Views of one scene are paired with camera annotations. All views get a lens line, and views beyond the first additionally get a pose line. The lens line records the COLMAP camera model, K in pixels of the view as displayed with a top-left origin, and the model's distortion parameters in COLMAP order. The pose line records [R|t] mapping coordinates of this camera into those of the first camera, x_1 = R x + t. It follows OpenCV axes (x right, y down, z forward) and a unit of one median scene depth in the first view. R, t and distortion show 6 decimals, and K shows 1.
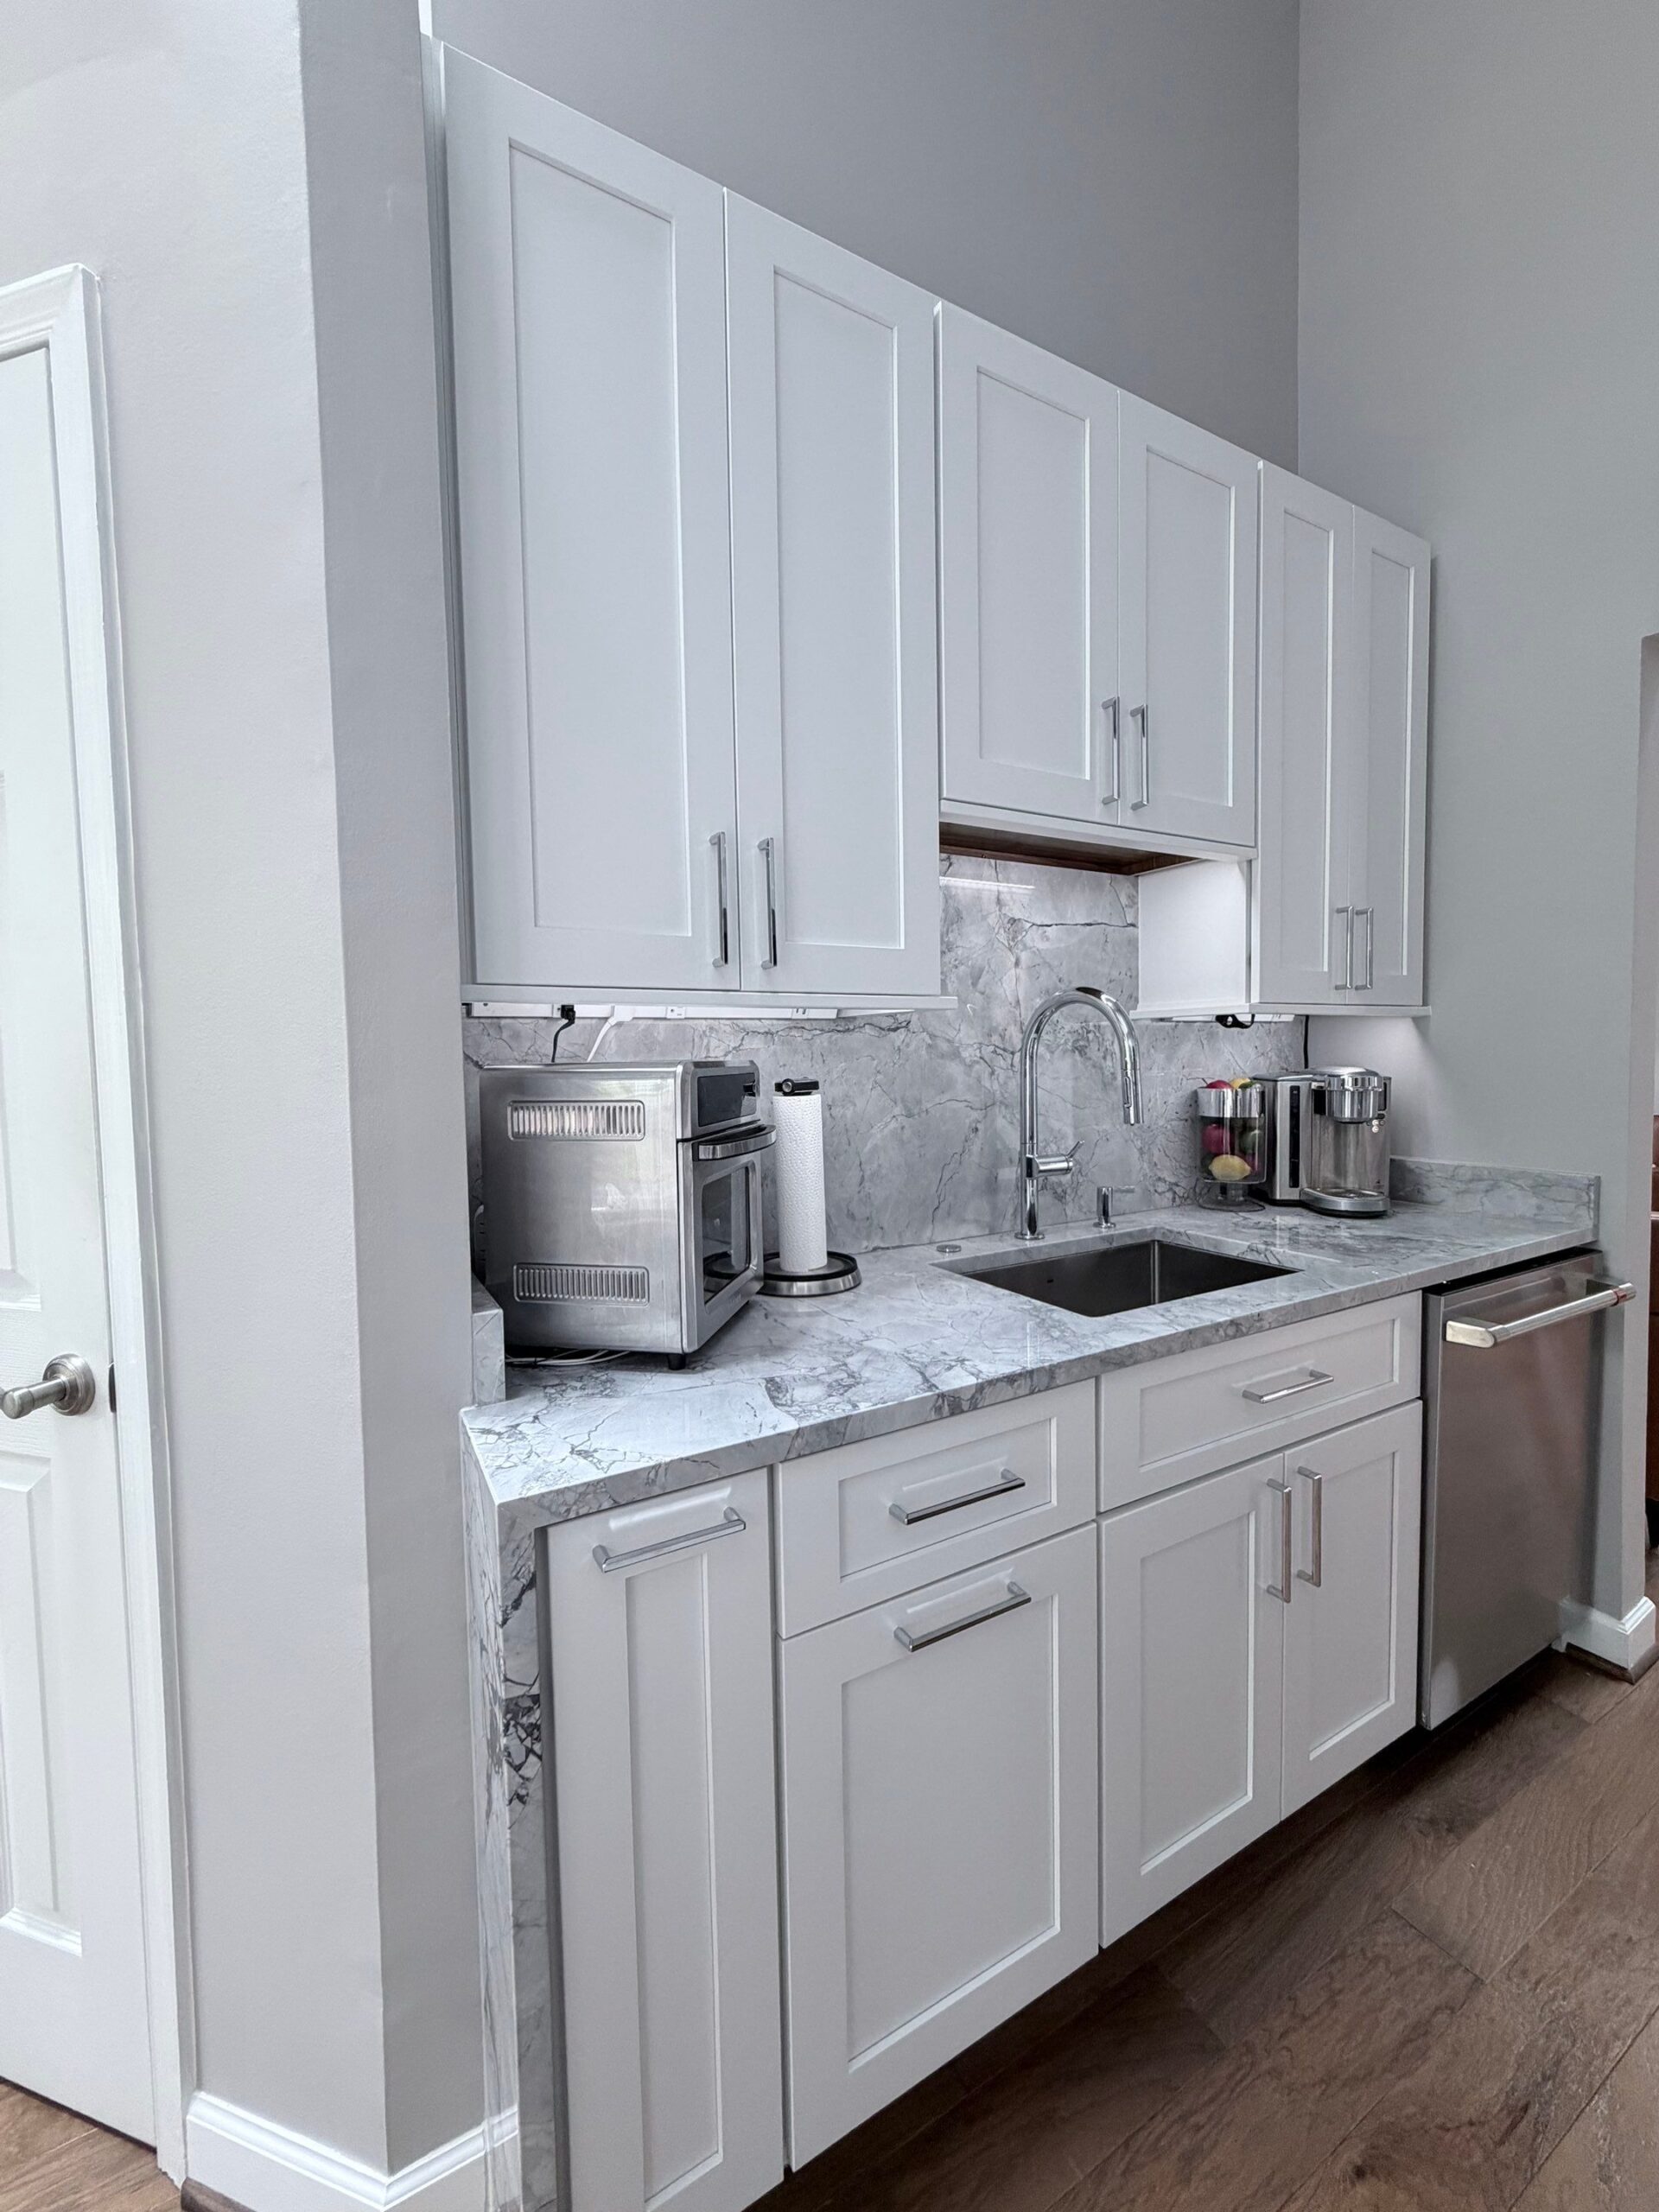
lens RADIAL K [[880.8, 0, 827.7], [0, 880.8, 1099.1], [0, 0, 1]] dist [0.000199, 0.001086]
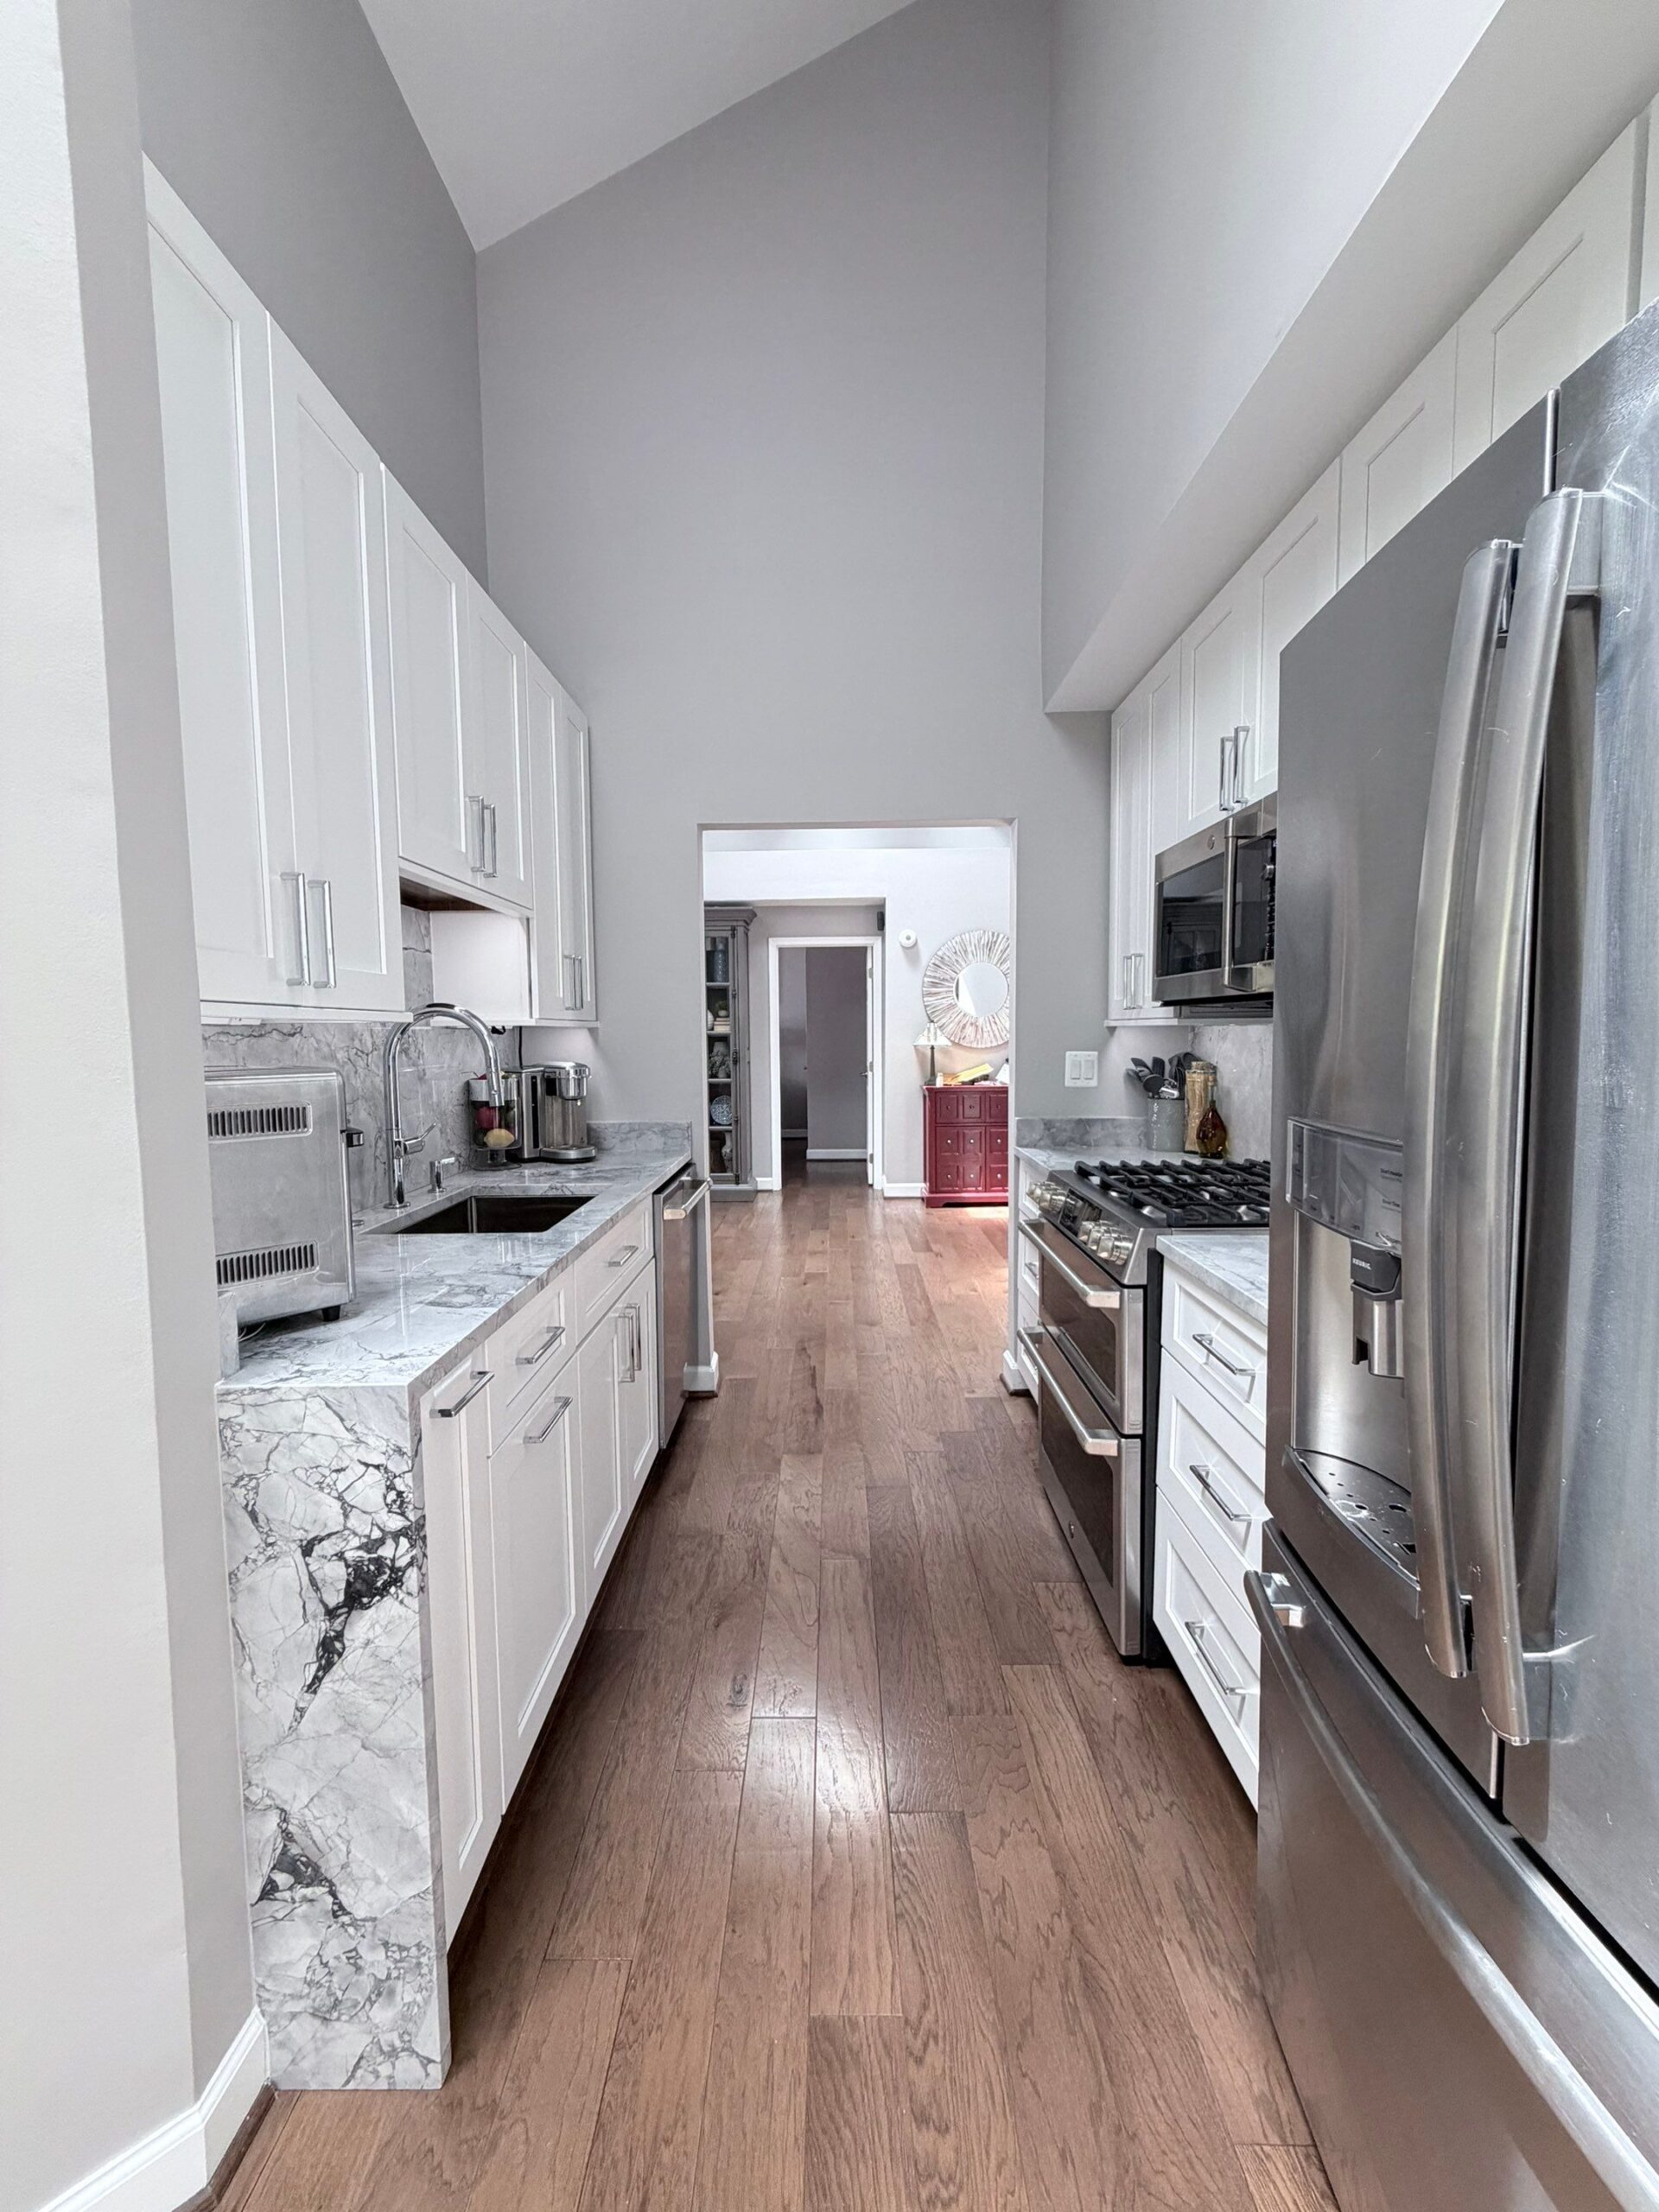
lens RADIAL K [[880.8, 0, 828.2], [0, 880.8, 1099.9], [0, 0, 1]] dist [0.000199, 0.001086]
pose [[0.498330, -0.052346, 0.865406, -0.546757], [0.044091, 0.998414, 0.035002, -0.006306], [-0.865866, 0.020714, 0.499847, -0.131112]]
